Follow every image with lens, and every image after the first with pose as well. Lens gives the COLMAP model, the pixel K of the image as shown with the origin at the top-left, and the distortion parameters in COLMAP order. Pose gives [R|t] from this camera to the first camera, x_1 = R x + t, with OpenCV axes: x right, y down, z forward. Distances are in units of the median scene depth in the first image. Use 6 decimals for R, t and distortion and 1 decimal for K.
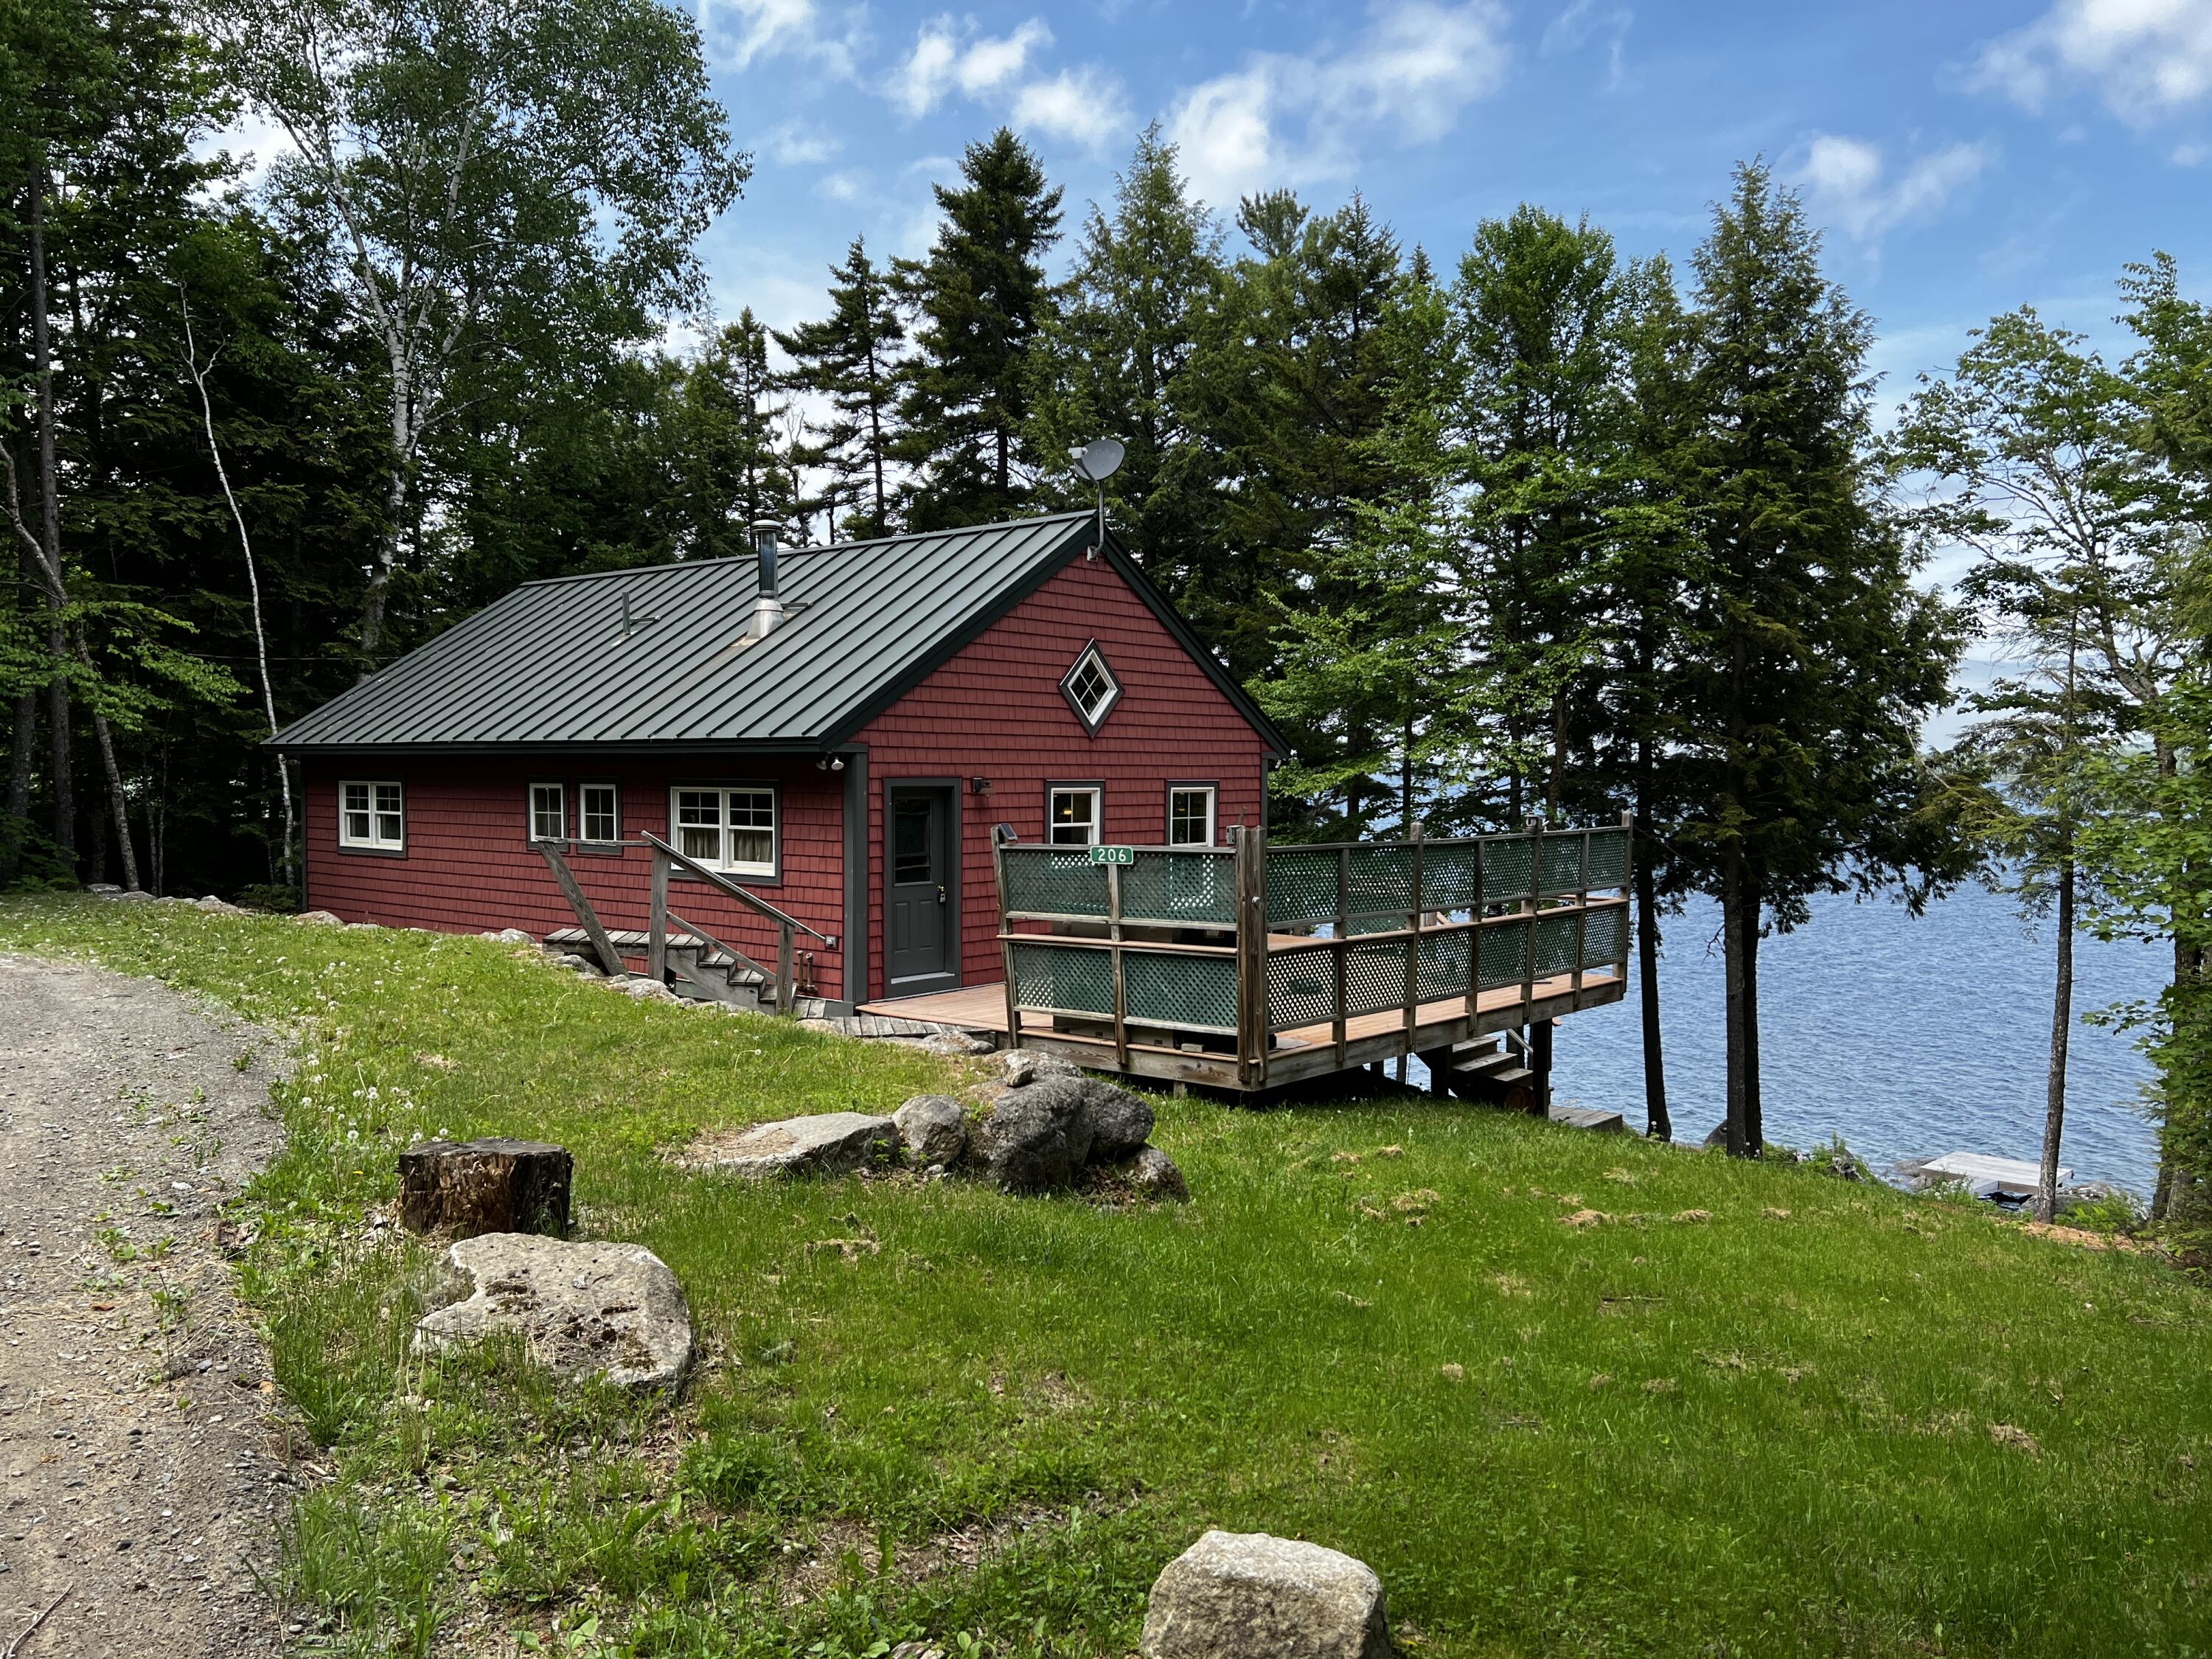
lens RADIAL K [[1664.6, 0, 1105.9], [0, 1664.6, 815.6], [0, 0, 1]] dist [0.014192, 0.000585]
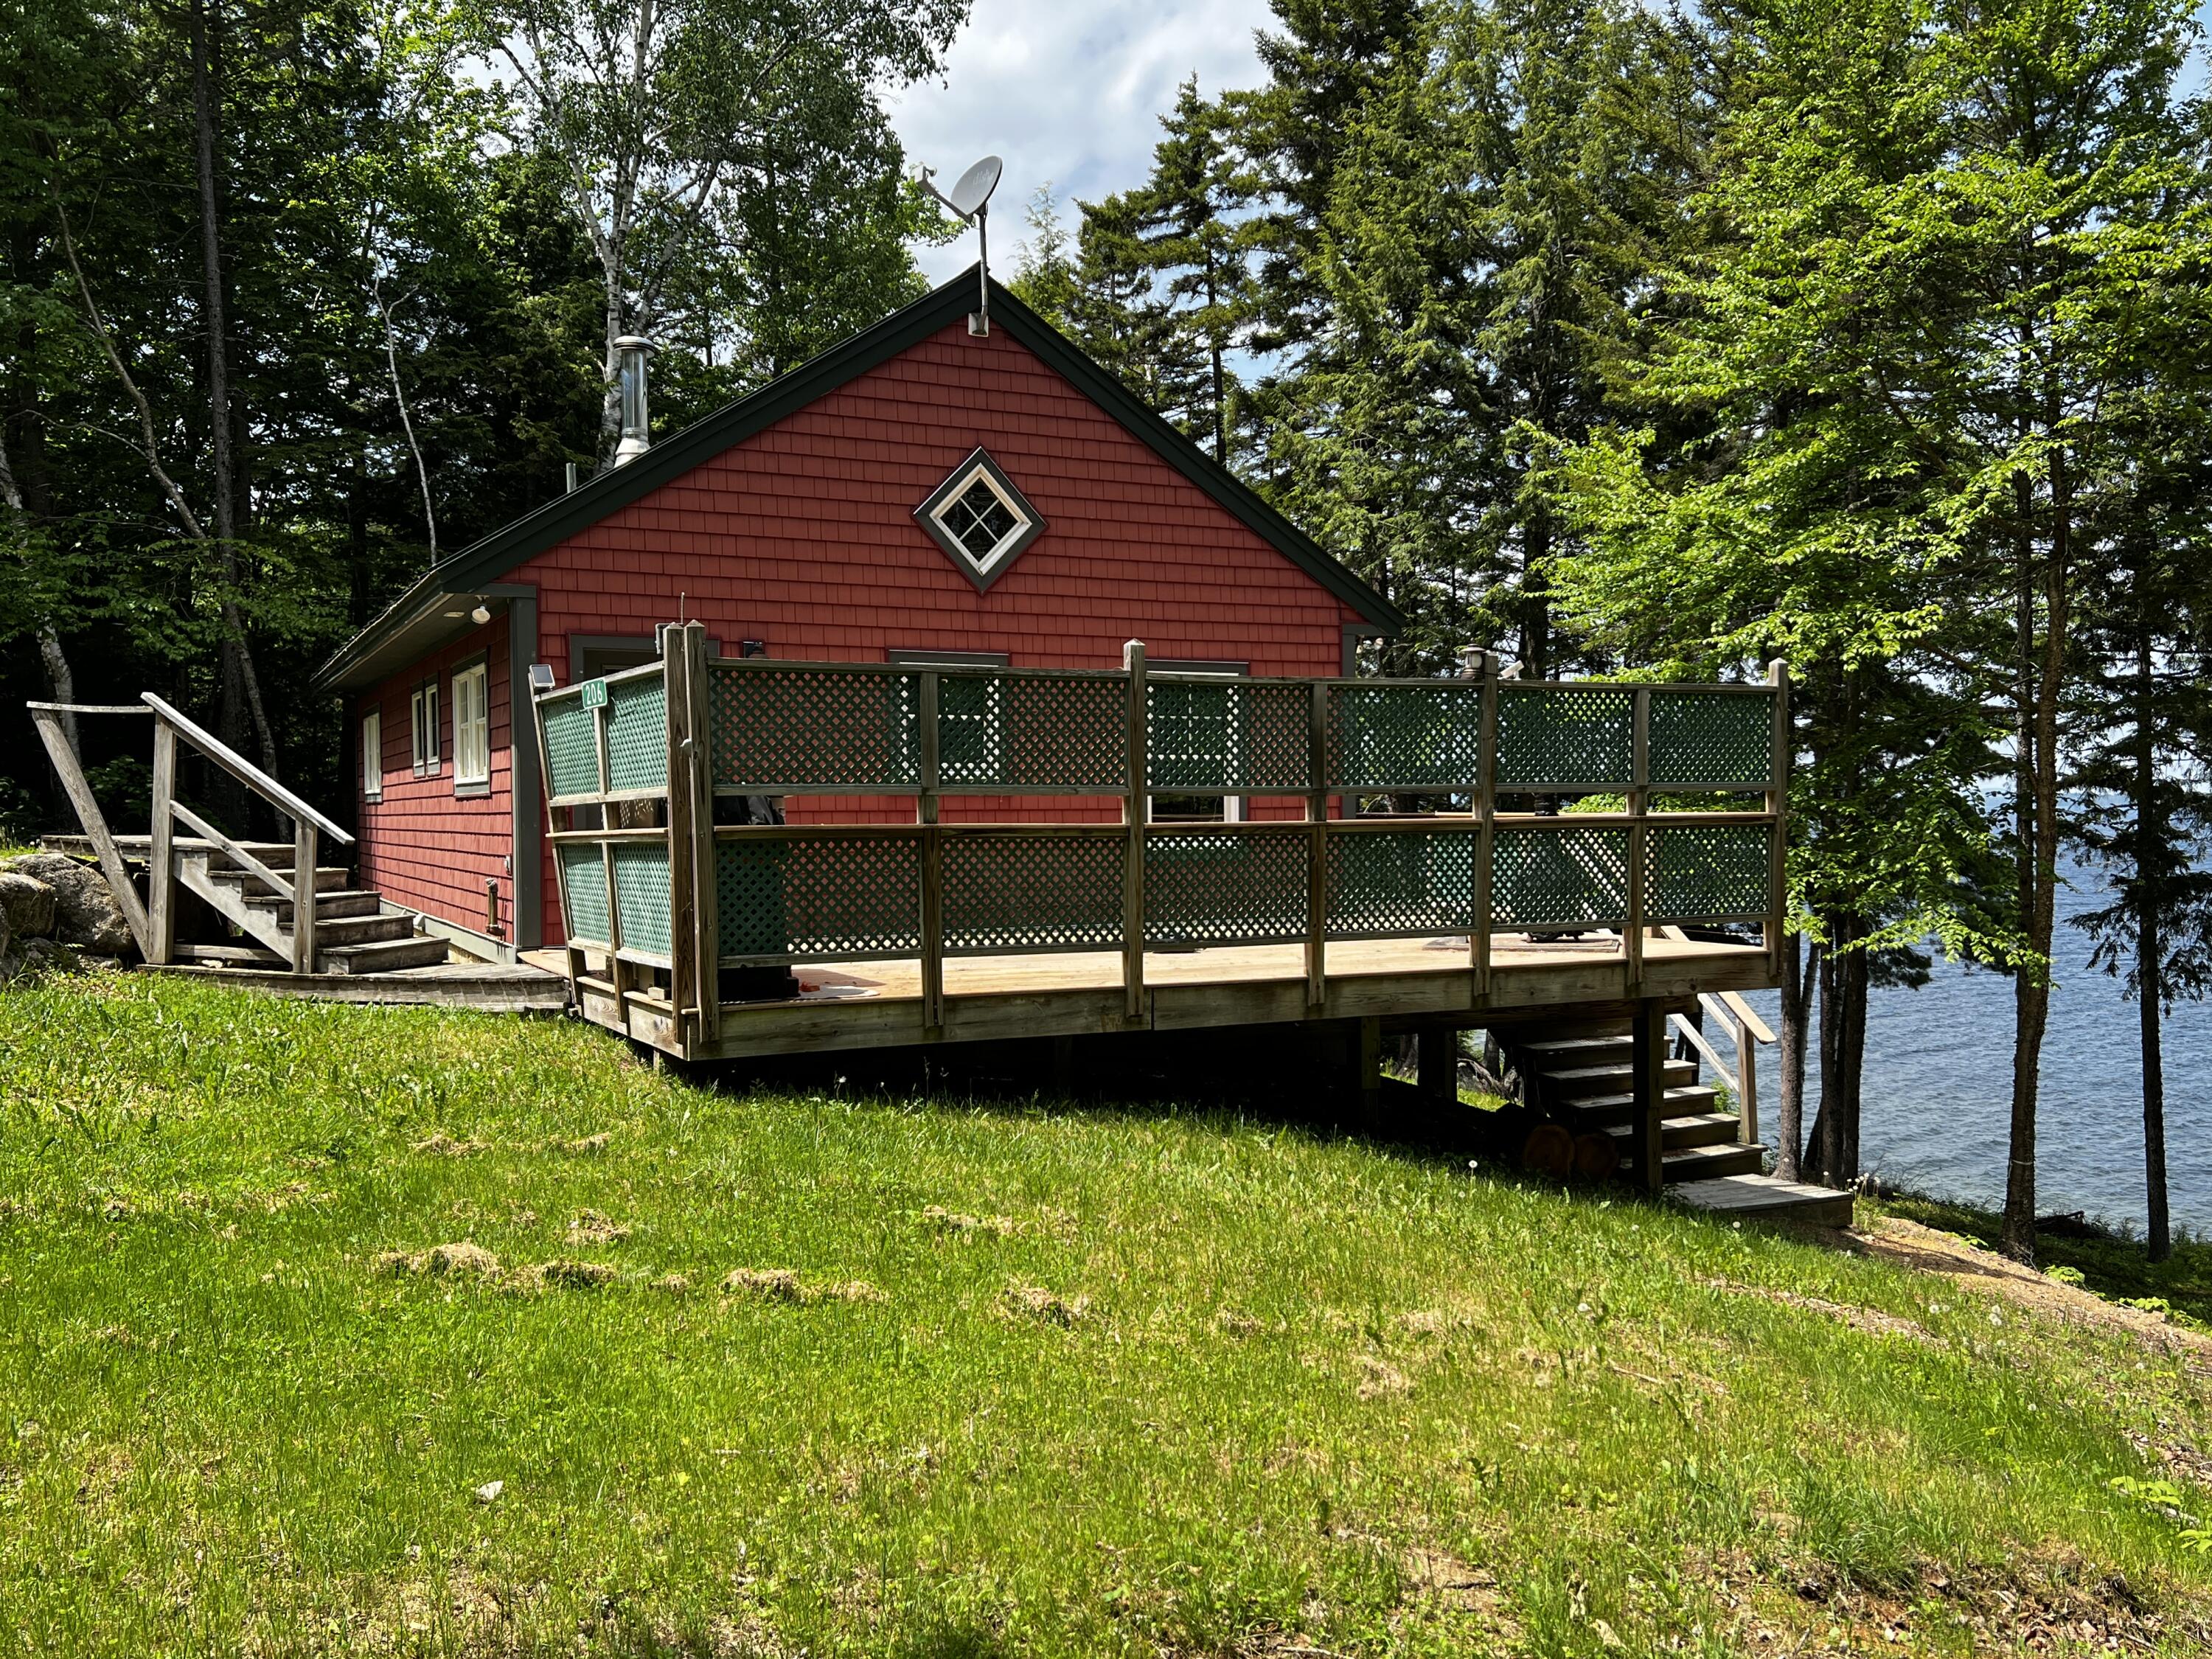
lens RADIAL K [[1901.3, 0, 1105.4], [0, 1901.3, 846.4], [0, 0, 1]] dist [0.008792, 0.002981]
pose [[0.929432, -0.004992, -0.368960, 0.331620], [0.004738, 0.999988, -0.001594, 0.060933], [0.368963, -0.000266, 0.929444, 0.281284]]
